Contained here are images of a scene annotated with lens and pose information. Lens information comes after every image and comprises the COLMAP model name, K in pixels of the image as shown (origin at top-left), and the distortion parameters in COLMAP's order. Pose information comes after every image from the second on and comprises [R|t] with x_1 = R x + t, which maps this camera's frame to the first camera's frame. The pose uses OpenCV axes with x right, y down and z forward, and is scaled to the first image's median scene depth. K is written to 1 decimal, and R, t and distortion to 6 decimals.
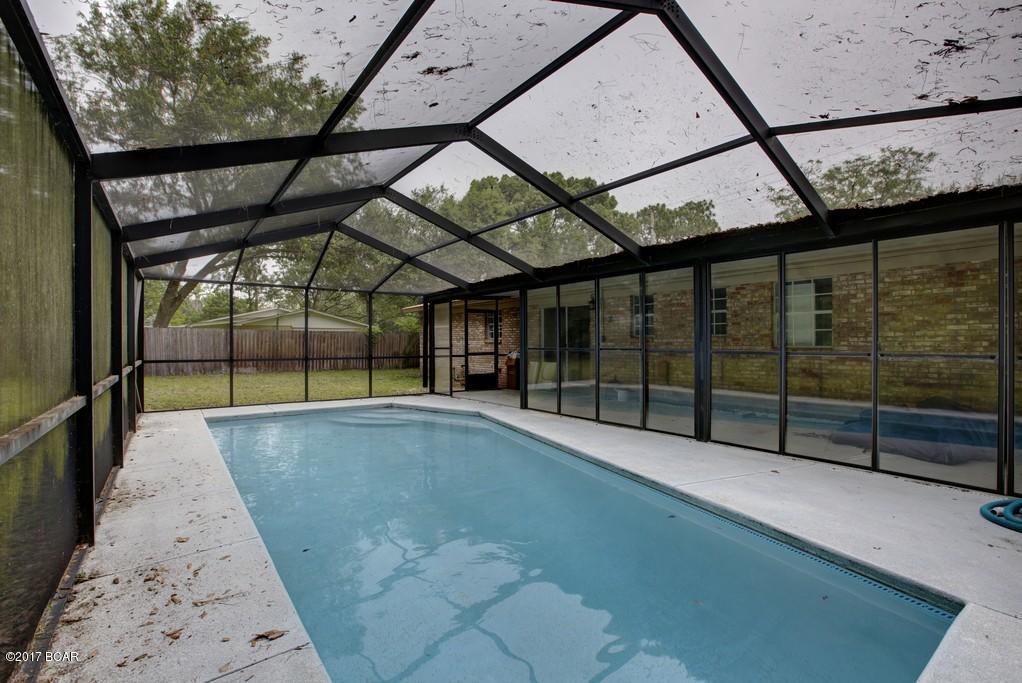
lens RADIAL K [[469.3, 0, 516.1], [0, 469.3, 341.4], [0, 0, 1]] dist [-0.029544, 0.000824]
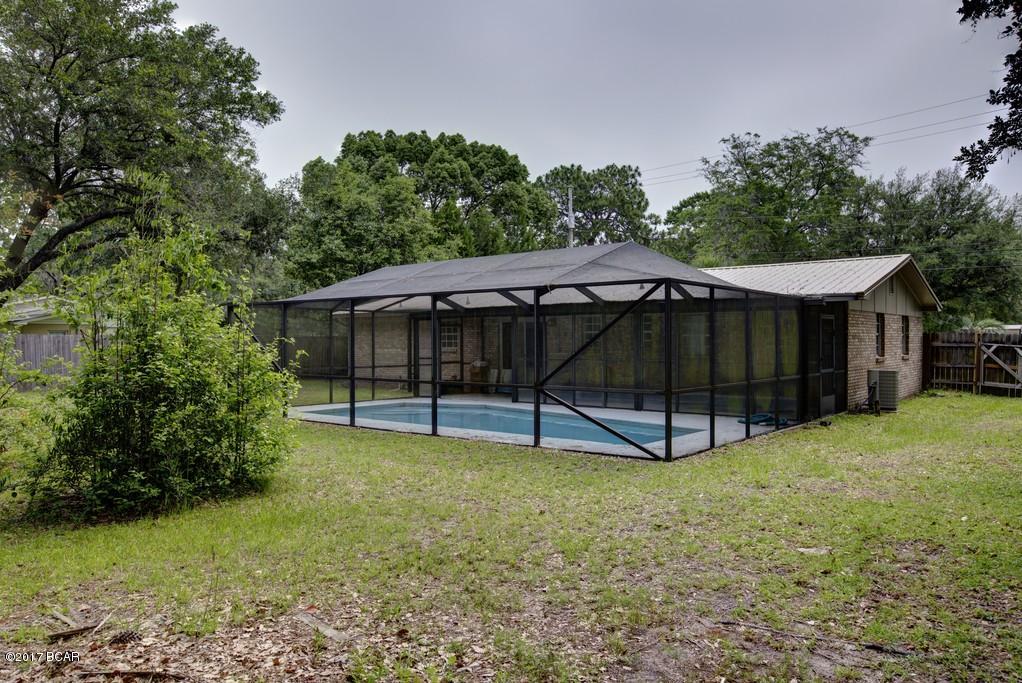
lens RADIAL K [[766.5, 0, 507.2], [0, 766.5, 342.1], [0, 0, 1]] dist [0.008147, -0.001958]
pose [[0.973223, -0.003434, 0.229838, -0.141082], [0.001725, 0.999969, 0.007635, -0.014253], [-0.229857, -0.007034, 0.973199, -0.321940]]
